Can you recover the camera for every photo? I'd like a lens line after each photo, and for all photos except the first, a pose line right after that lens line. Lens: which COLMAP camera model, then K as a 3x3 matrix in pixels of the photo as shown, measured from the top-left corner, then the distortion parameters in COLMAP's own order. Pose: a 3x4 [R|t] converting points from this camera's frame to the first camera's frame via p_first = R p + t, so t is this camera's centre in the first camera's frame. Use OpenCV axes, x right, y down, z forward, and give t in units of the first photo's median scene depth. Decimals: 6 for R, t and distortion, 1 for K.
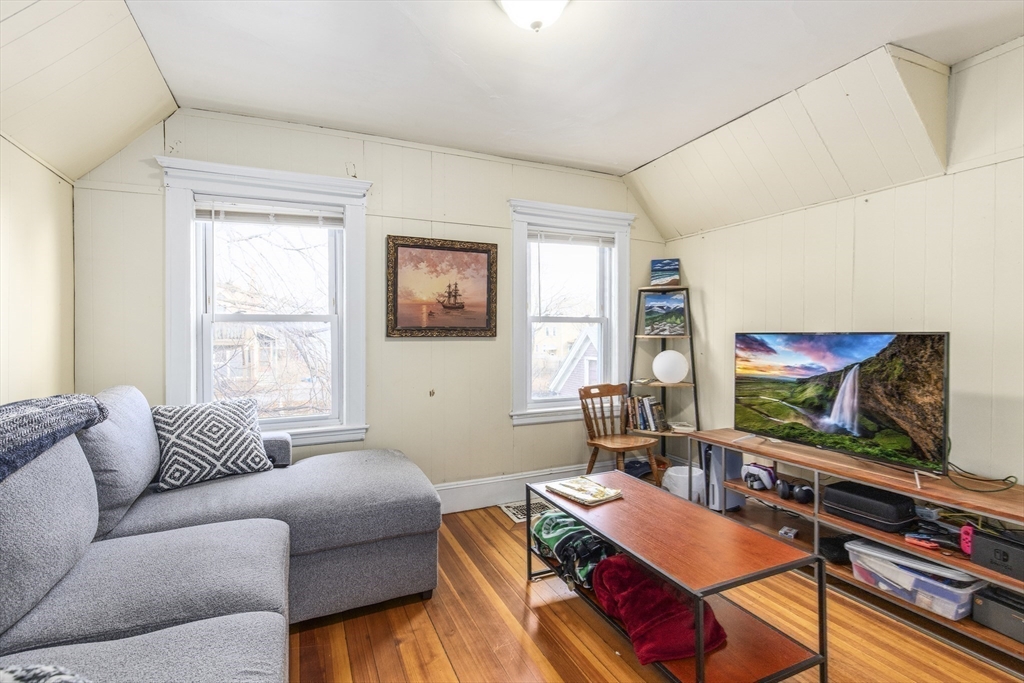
lens RADIAL K [[466.9, 0, 517.5], [0, 466.9, 334.9], [0, 0, 1]] dist [0.009400, -0.002937]
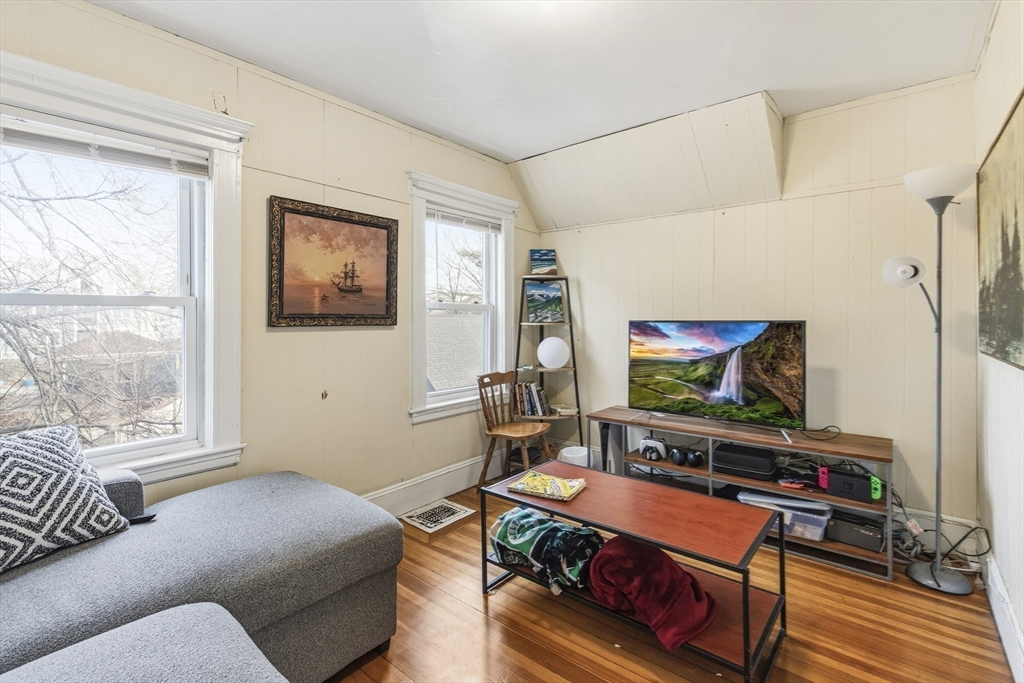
lens RADIAL K [[466.9, 0, 515.5], [0, 466.9, 316.1], [0, 0, 1]] dist [0.009400, -0.002937]
pose [[0.898318, 0.001728, 0.439342, -0.284305], [0.001902, 0.999968, -0.007824, -0.007230], [-0.439342, 0.007864, 0.898286, 0.135927]]
